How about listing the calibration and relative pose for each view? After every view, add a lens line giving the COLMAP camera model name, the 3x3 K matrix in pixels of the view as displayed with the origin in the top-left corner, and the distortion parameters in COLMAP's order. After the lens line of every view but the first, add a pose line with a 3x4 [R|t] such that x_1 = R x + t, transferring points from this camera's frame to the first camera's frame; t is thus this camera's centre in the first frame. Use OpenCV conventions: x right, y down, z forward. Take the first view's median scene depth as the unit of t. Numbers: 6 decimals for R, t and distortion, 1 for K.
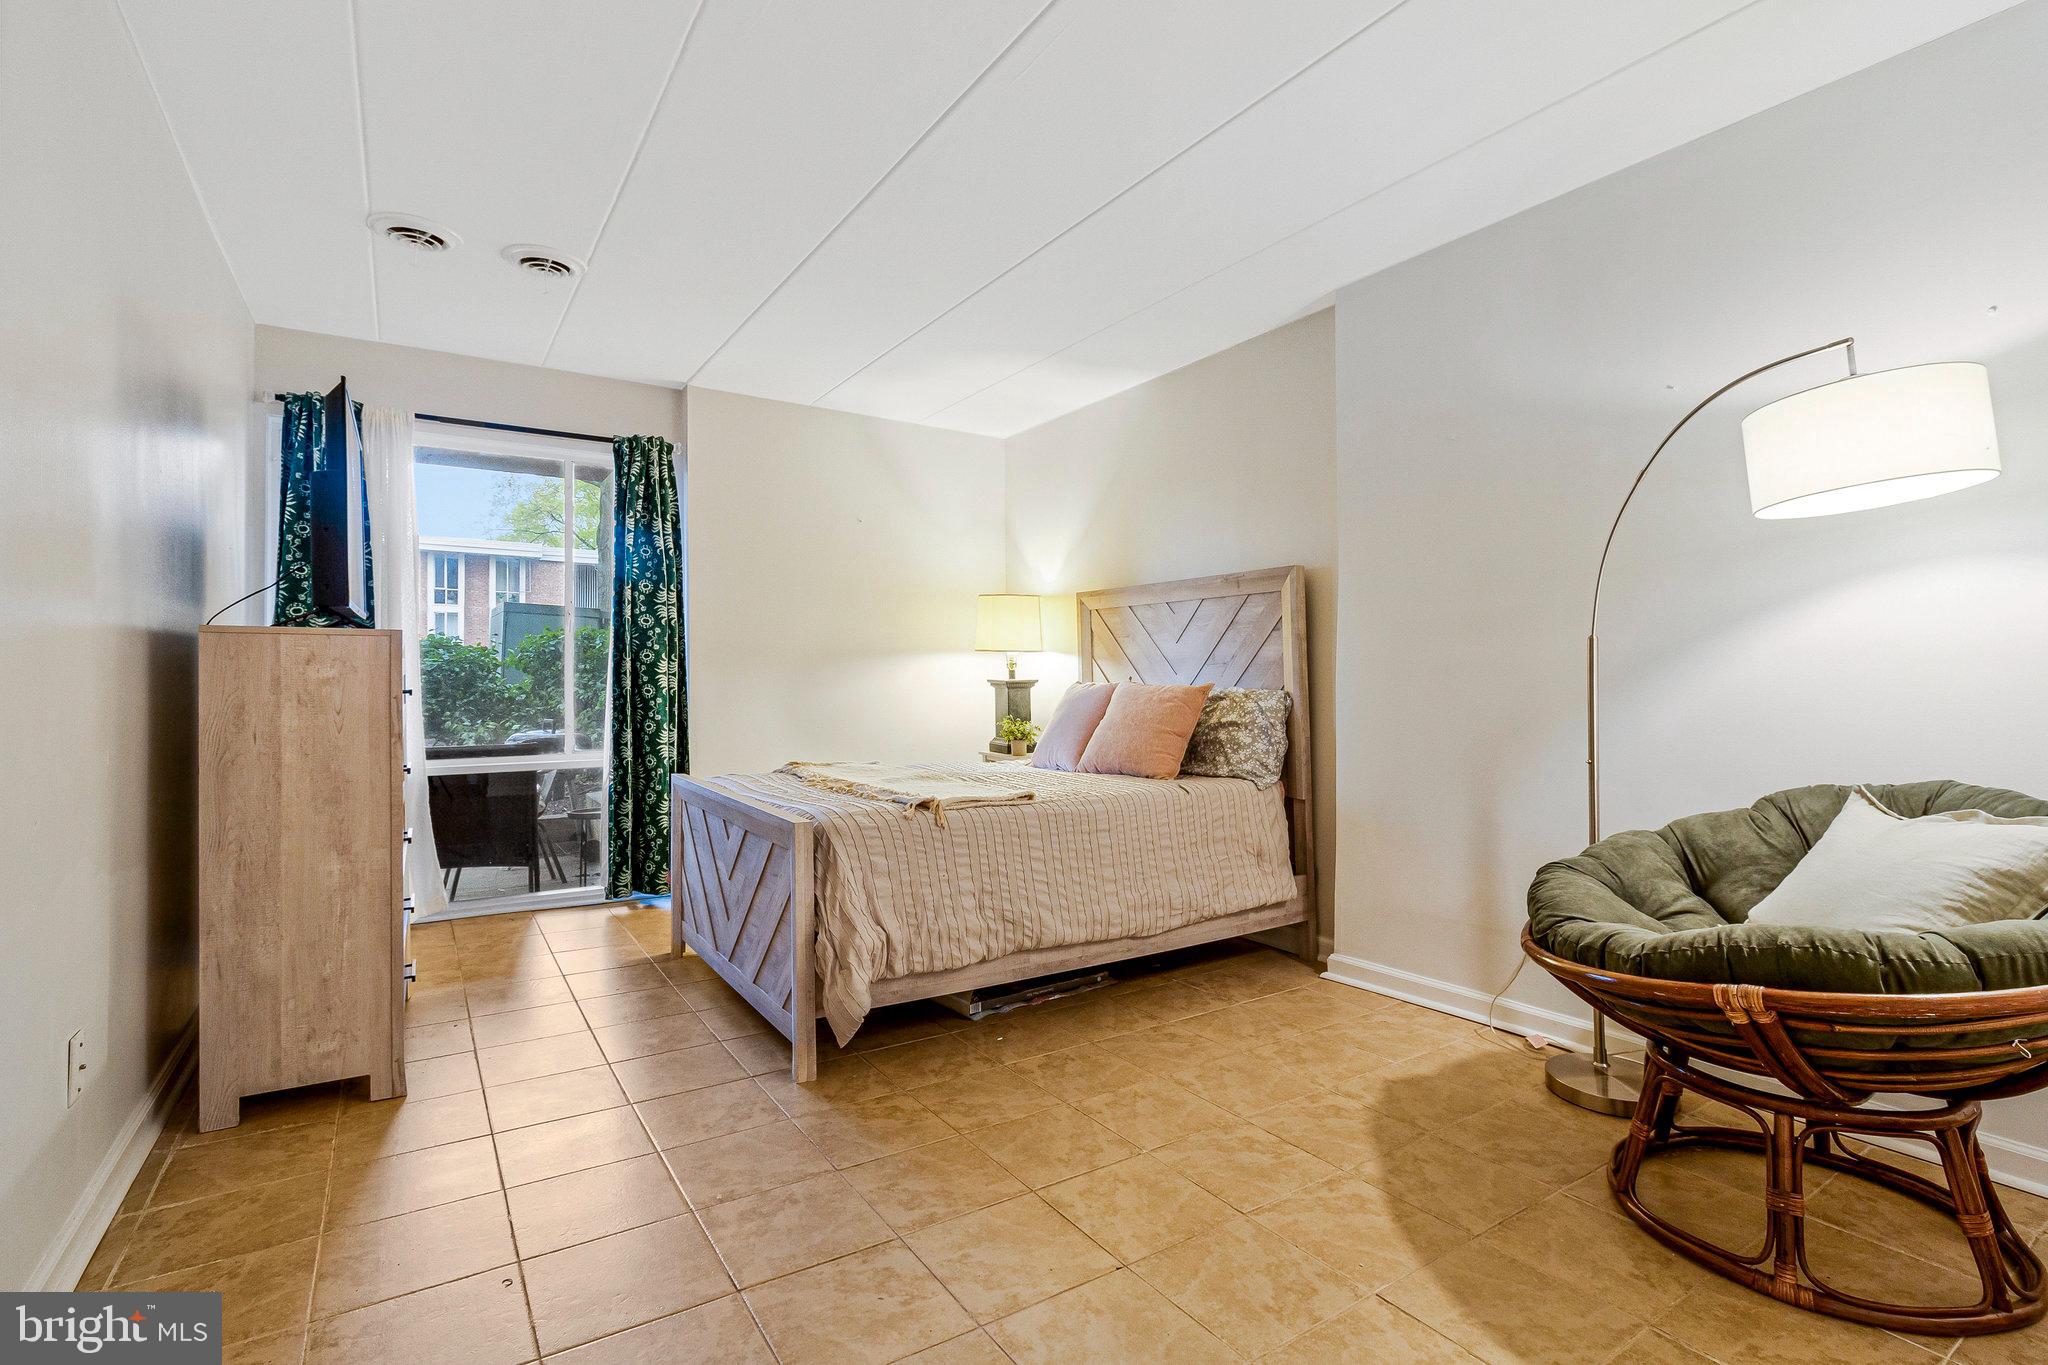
lens RADIAL K [[945.3, 0, 1014.5], [0, 945.3, 678.9], [0, 0, 1]] dist [0.000733, 0.000342]
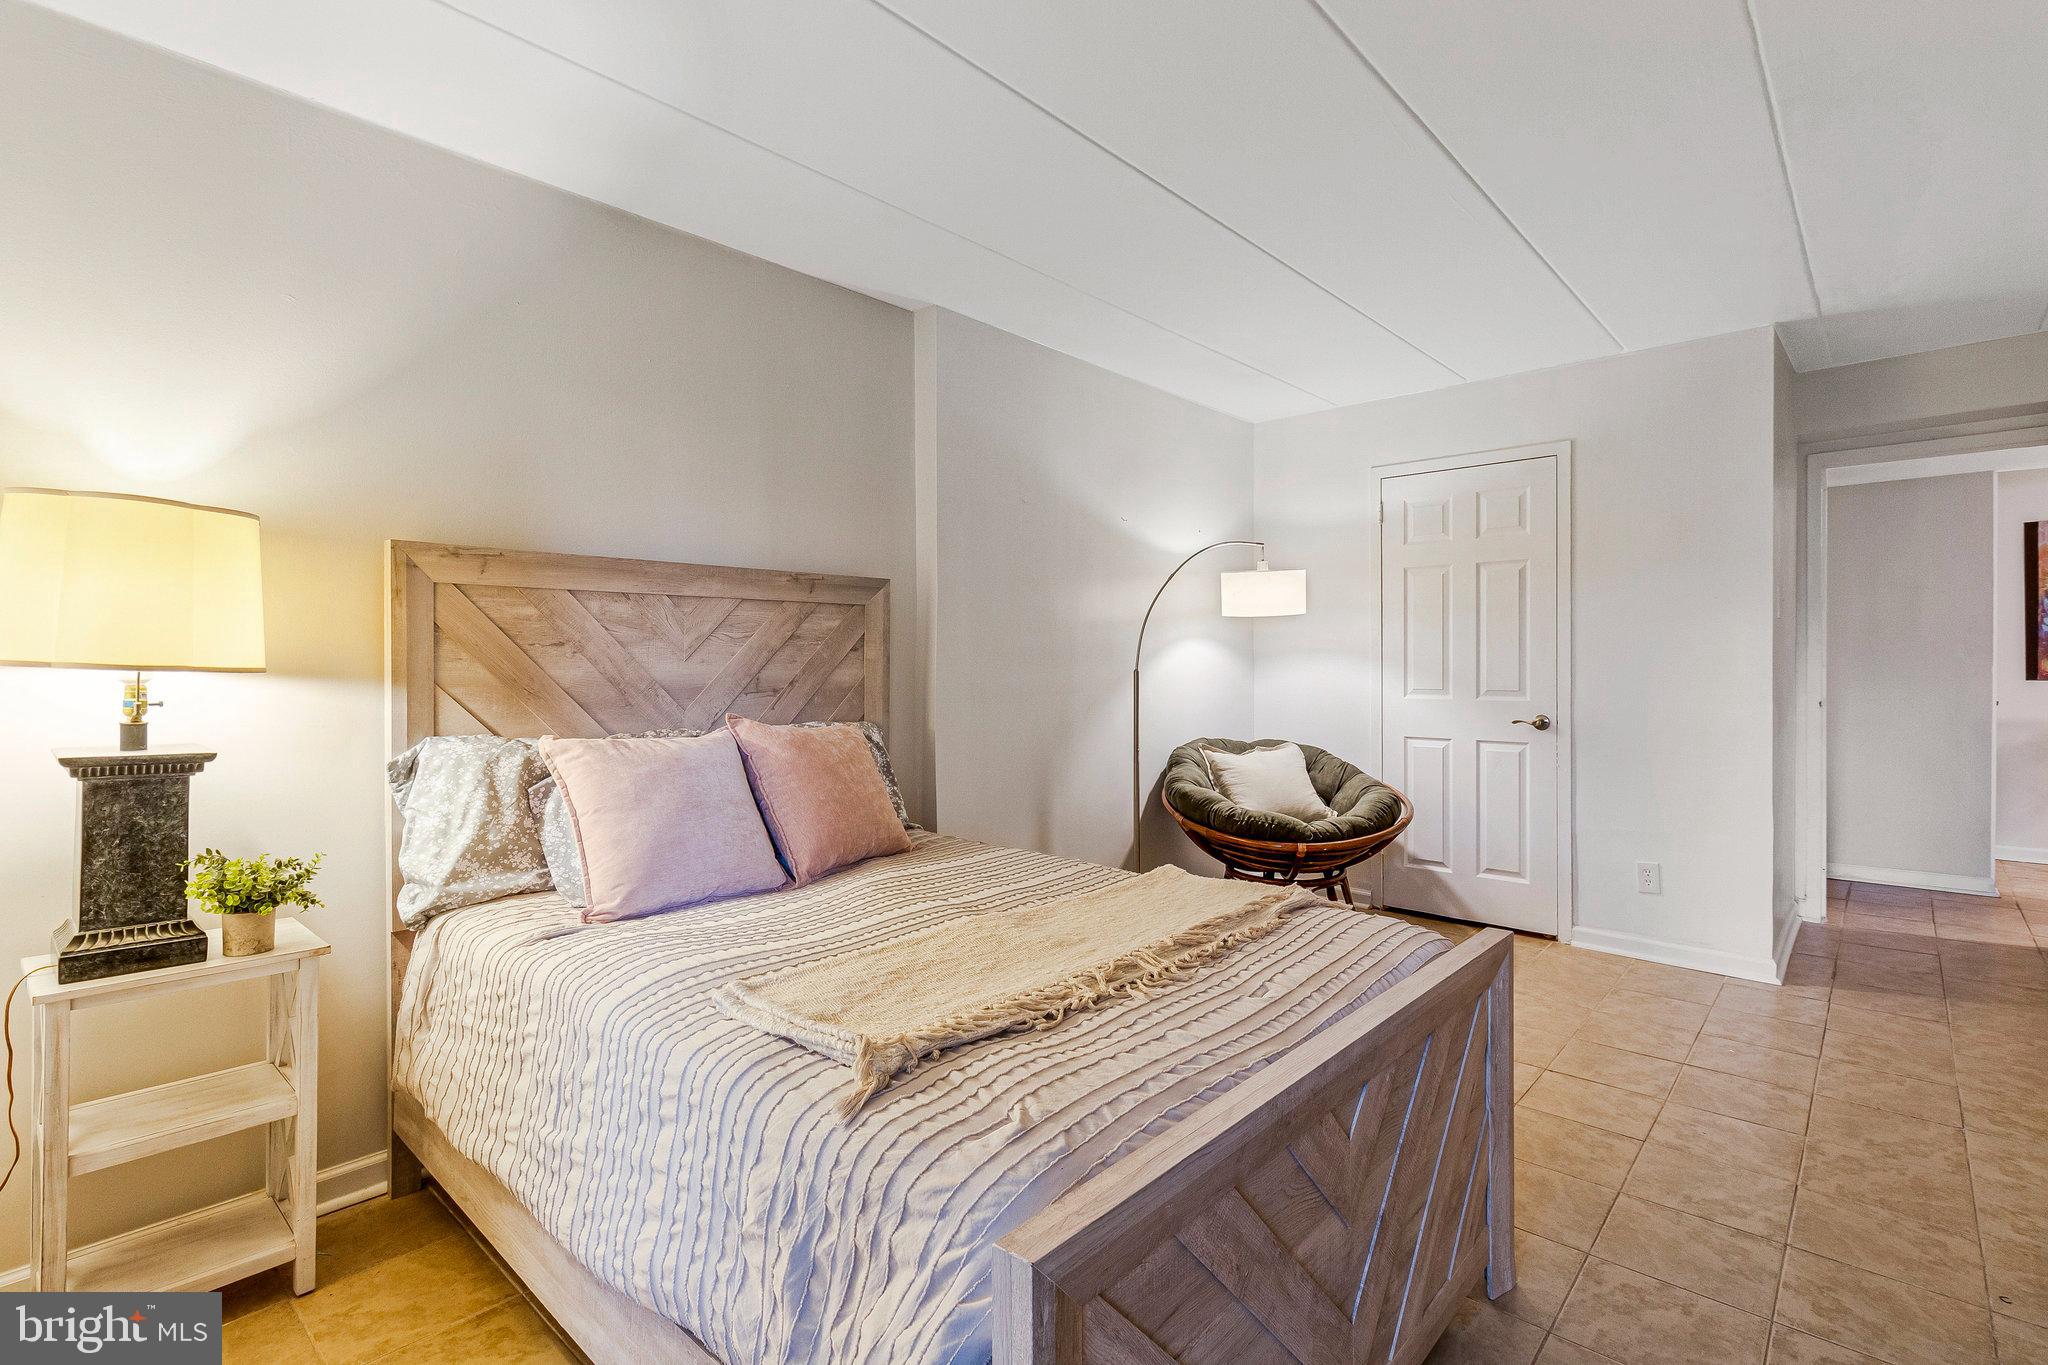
lens RADIAL K [[945.3, 0, 1022.4], [0, 945.3, 667.8], [0, 0, 1]] dist [0.000733, 0.000342]
pose [[-0.259551, -0.004320, 0.965720, -0.455369], [0.007665, 0.999949, 0.006534, -0.031712], [-0.965699, 0.009098, -0.259505, 0.850414]]
